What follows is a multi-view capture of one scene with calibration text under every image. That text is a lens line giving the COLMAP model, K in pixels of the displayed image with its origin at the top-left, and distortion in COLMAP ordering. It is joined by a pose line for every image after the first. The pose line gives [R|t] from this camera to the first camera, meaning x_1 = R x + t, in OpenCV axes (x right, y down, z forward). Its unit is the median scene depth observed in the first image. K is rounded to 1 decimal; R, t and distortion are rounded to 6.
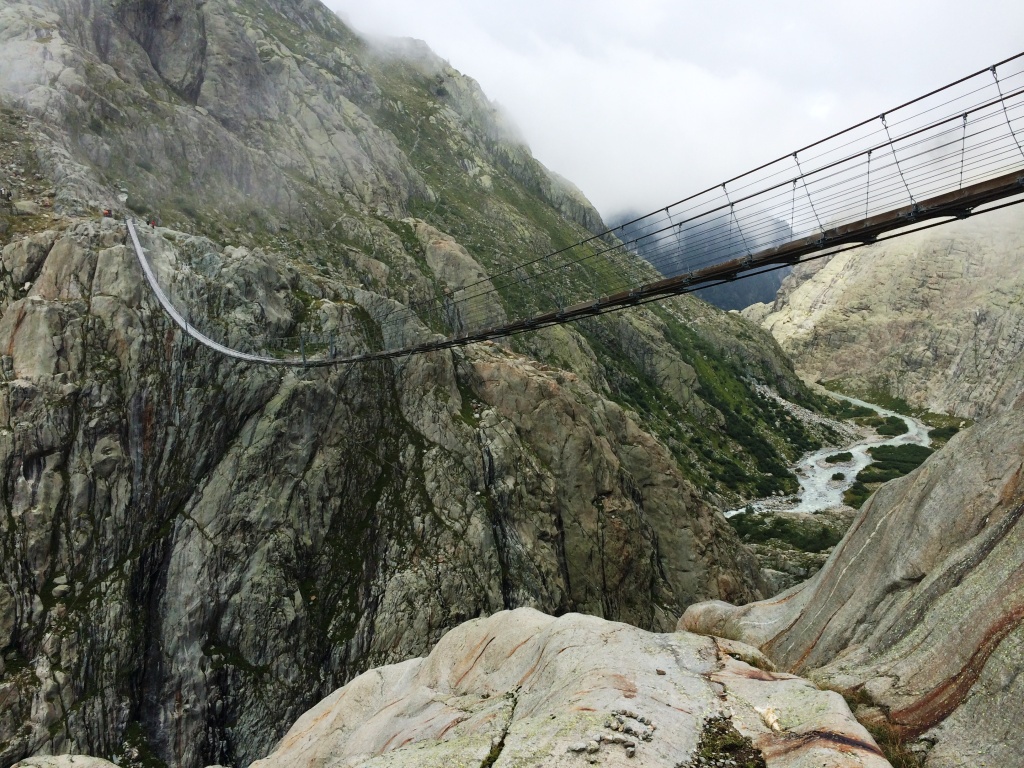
lens RADIAL K [[872.2, 0, 509.8], [0, 872.2, 379.4], [0, 0, 1]] dist [0.101290, -0.120116]
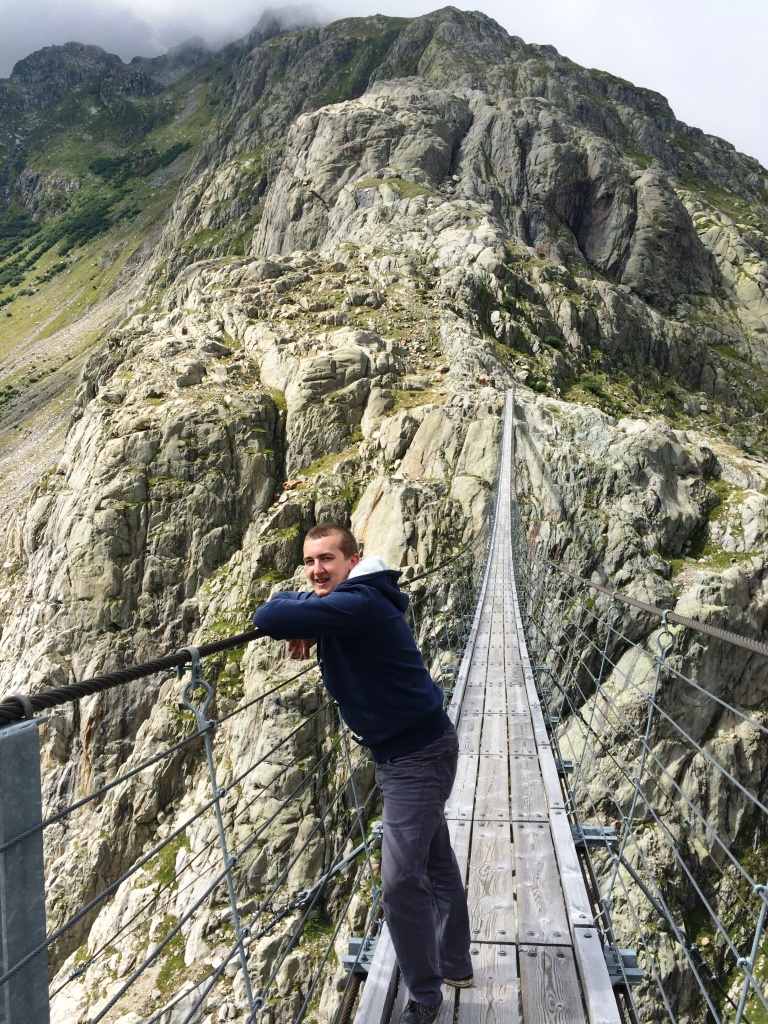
lens RADIAL K [[872.2, 0, 384.0], [0, 872.2, 512.0], [0, 0, 1]] dist [0.101290, -0.120116]
pose [[0.825802, 0.049563, -0.561779, -0.059935], [-0.091135, 0.994766, -0.046204, -0.015619], [0.556548, 0.089353, 0.825996, 0.274743]]
